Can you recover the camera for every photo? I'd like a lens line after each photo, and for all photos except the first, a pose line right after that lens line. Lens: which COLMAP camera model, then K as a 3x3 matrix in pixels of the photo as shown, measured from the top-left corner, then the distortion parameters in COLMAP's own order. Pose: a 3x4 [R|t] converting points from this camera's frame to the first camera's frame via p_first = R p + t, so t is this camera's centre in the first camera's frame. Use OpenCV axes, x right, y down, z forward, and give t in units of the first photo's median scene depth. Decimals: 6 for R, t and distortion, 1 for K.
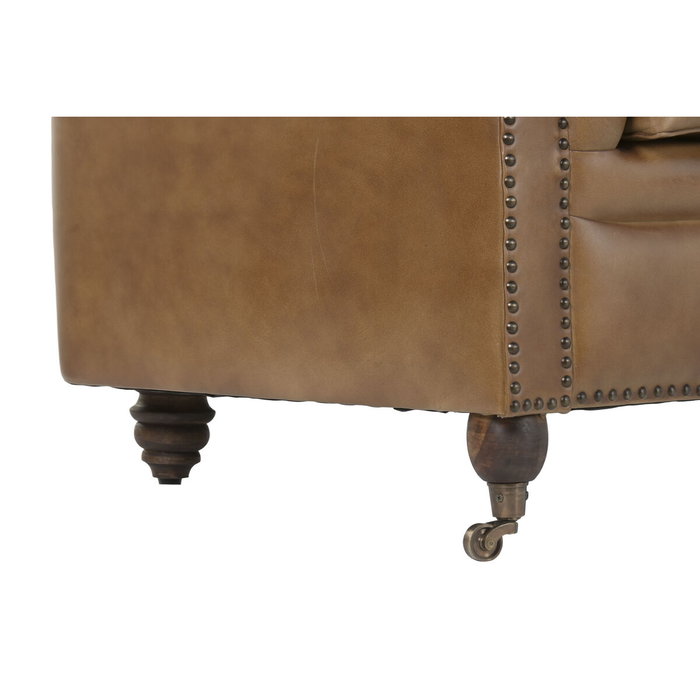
lens RADIAL K [[3249.5, 0, 350.0], [0, 3249.5, 350.0], [0, 0, 1]] dist [-0.109720, 0.000000]
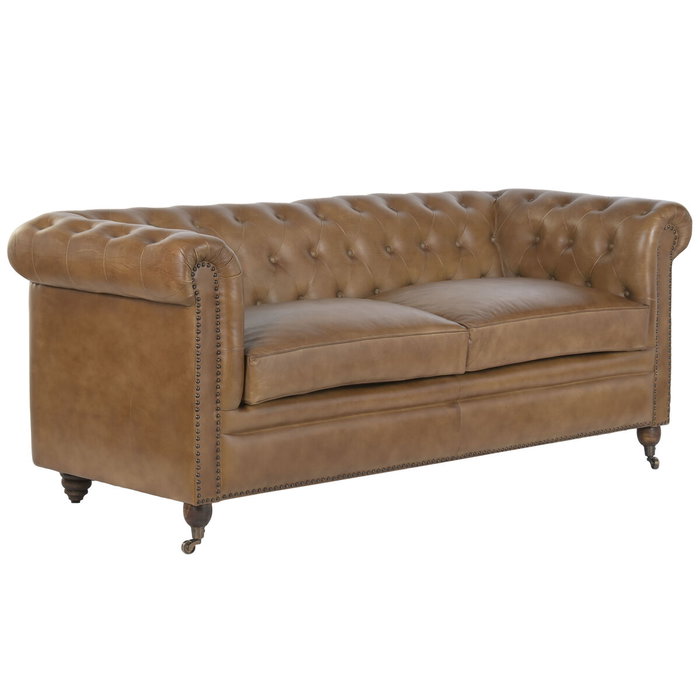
lens RADIAL K [[2826.4, 0, 350.1], [0, 2826.4, 350.1], [0, 0, 1]] dist [0.288335, 0.000000]
pose [[0.998878, 0.011522, 0.045929, 0.065916], [-0.015345, 0.996368, 0.083757, -0.317439], [-0.044797, -0.084368, 0.995427, -1.429033]]
